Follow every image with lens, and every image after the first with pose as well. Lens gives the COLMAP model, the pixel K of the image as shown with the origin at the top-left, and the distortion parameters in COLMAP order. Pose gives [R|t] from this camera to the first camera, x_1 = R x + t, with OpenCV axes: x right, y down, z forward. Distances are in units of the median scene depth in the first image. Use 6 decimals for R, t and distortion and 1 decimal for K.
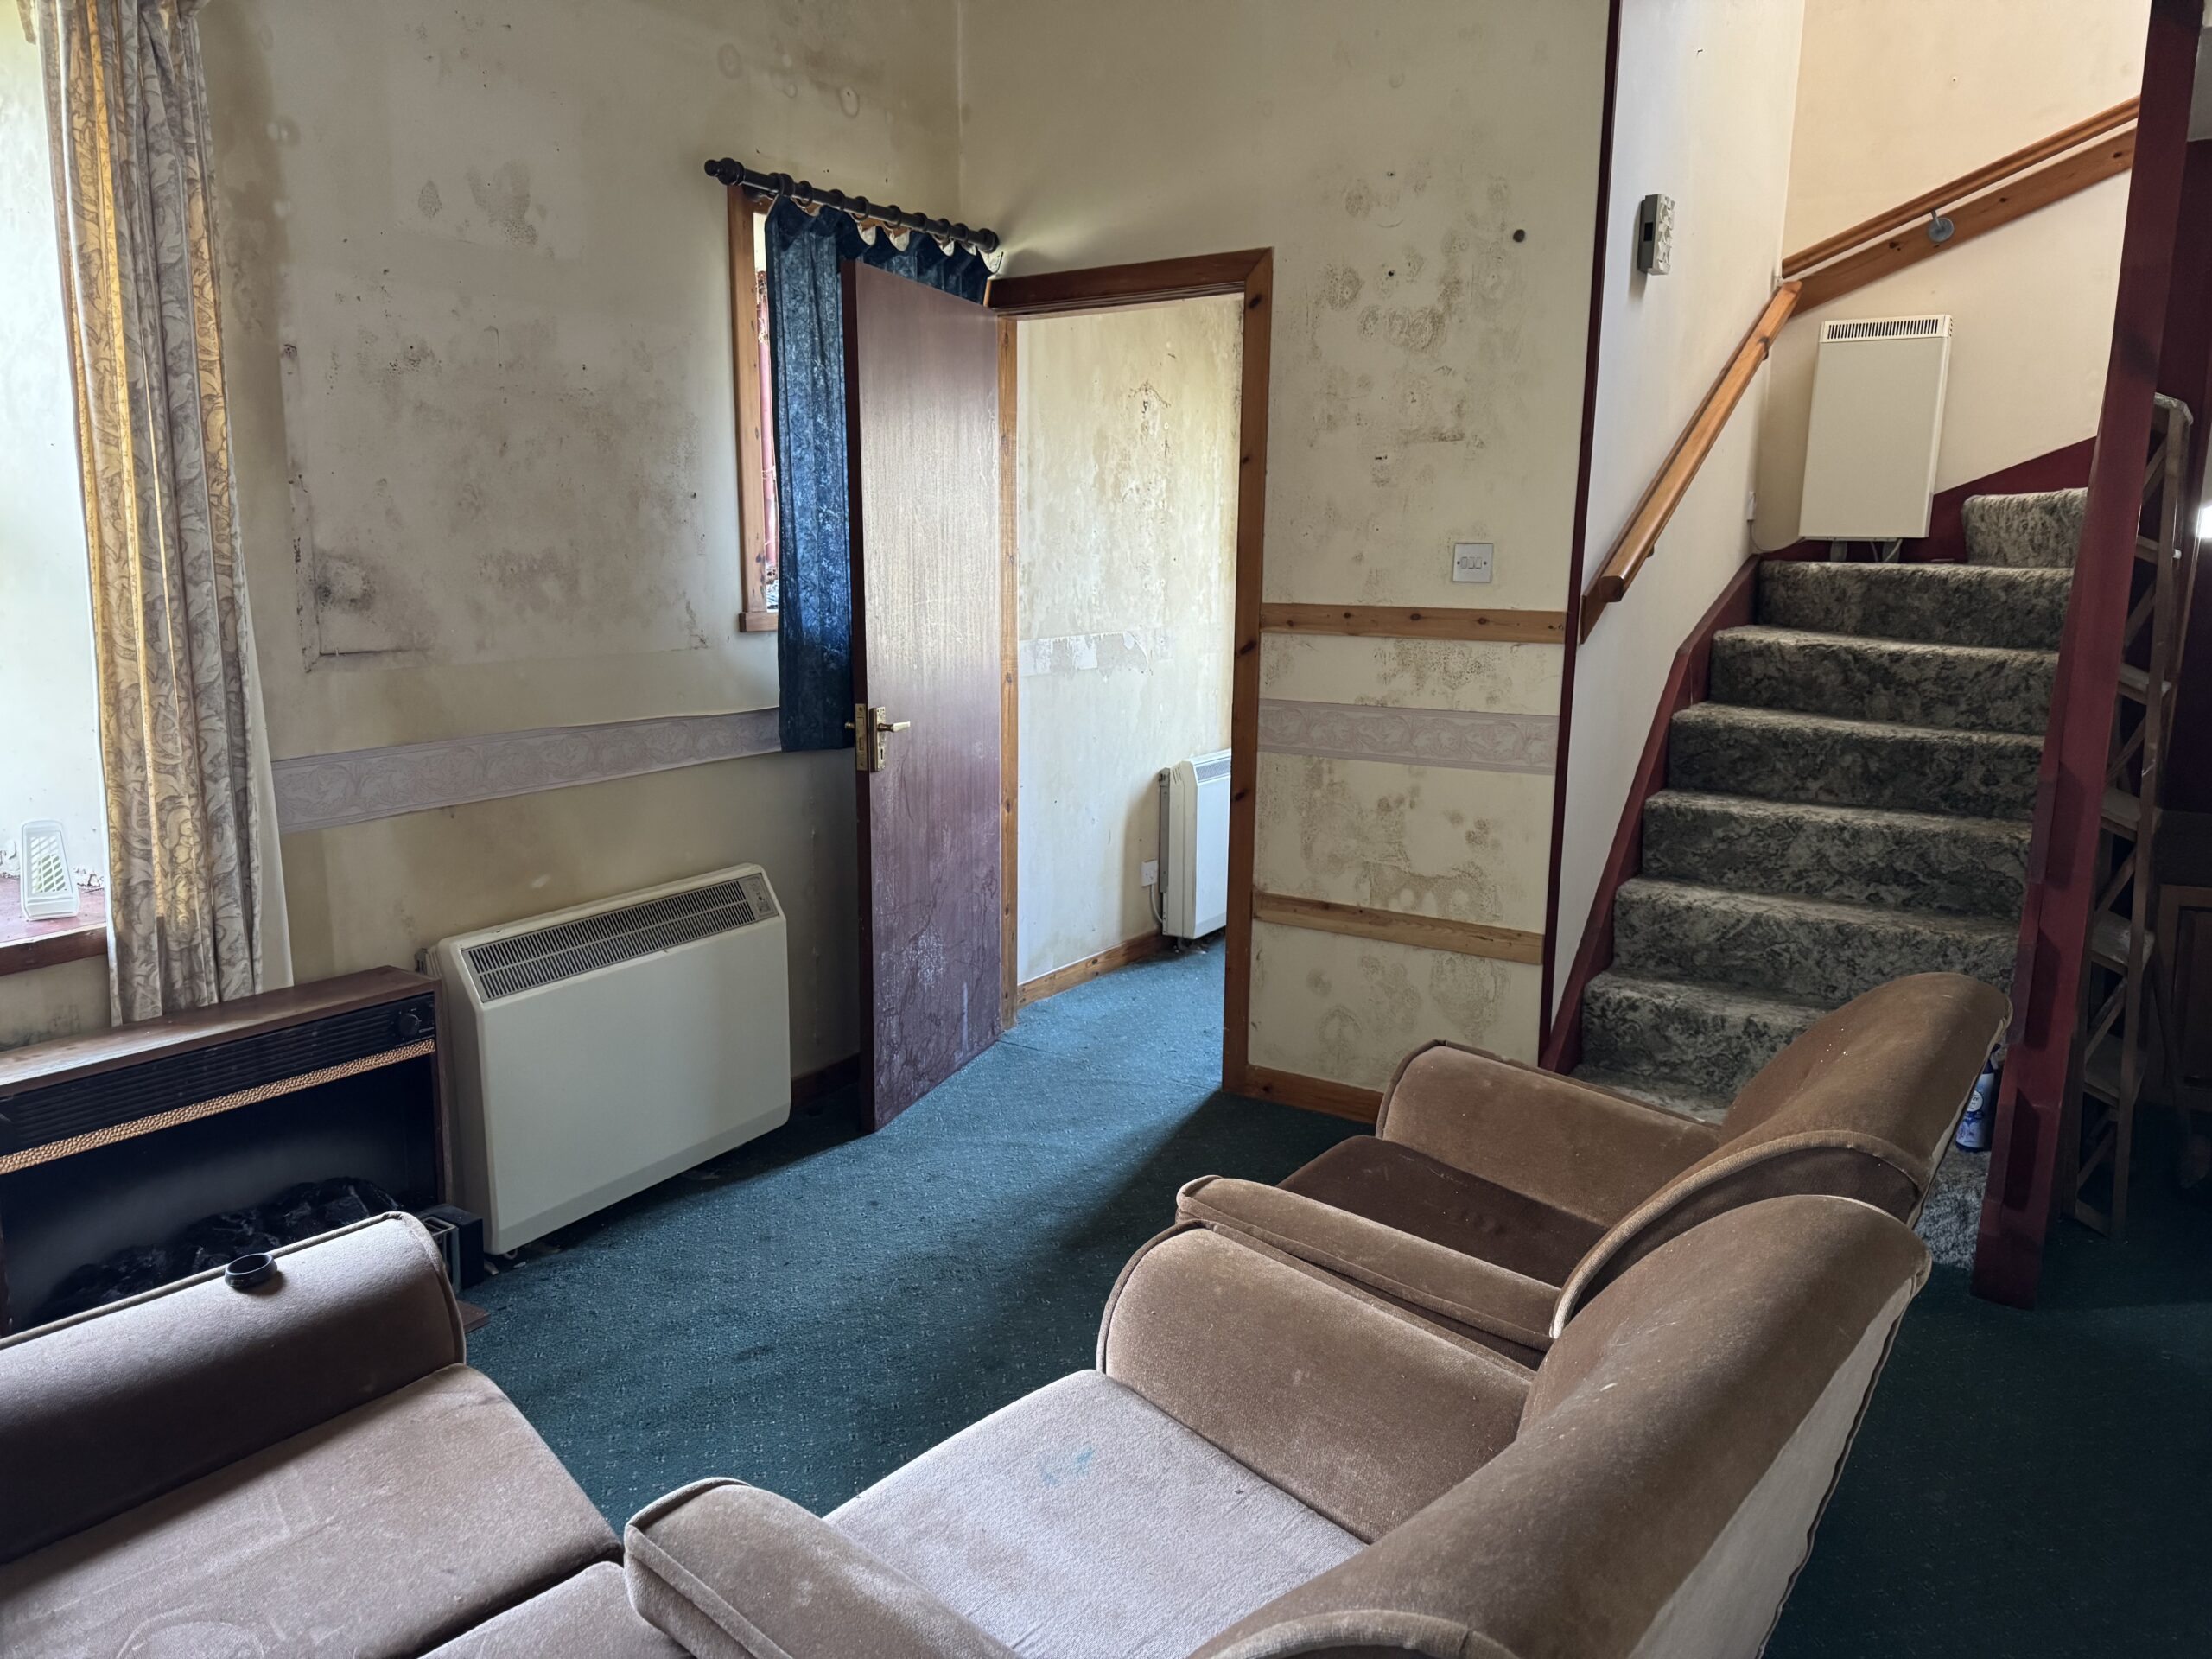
lens RADIAL K [[1545.7, 0, 1108.8], [0, 1545.7, 837.2], [0, 0, 1]] dist [0.013661, -0.027874]
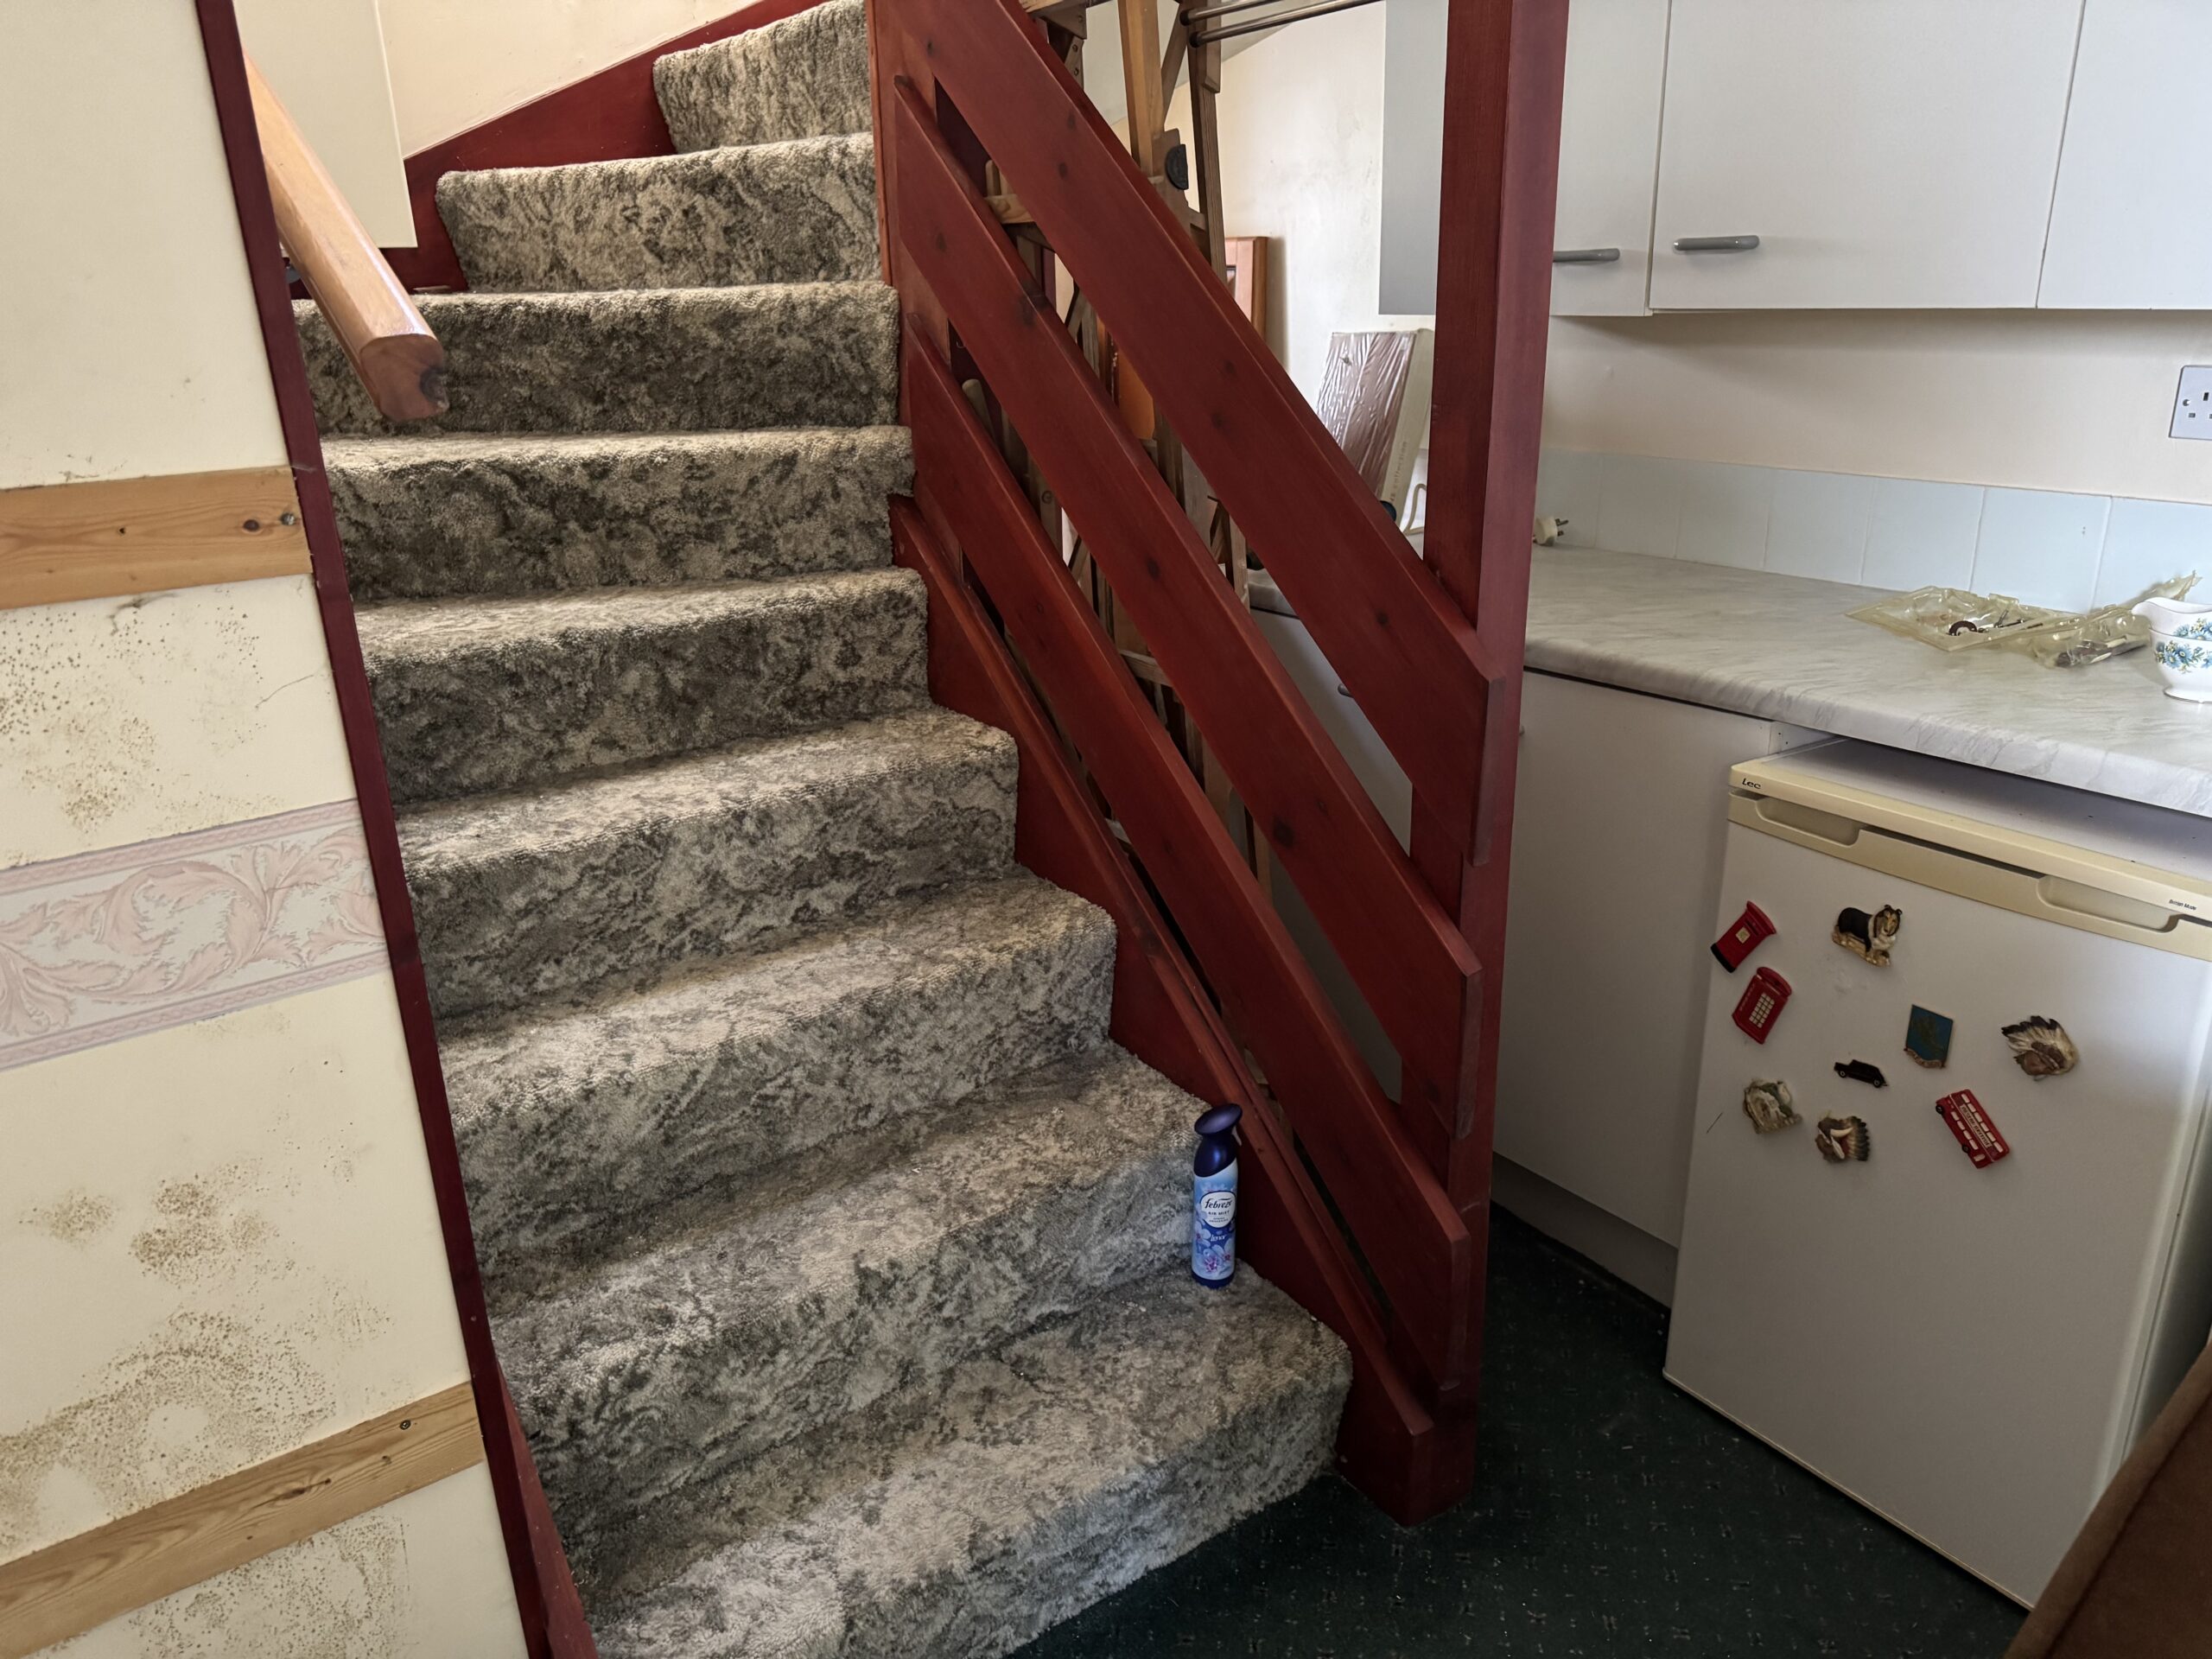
lens RADIAL K [[1530.4, 0, 1100.3], [0, 1530.4, 843.6], [0, 0, 1]] dist [0.165071, -0.352050]
pose [[0.370506, -0.338823, 0.864826, 0.065174], [0.210979, 0.937454, 0.276890, -0.113757], [-0.904551, 0.079870, 0.418817, 0.665168]]
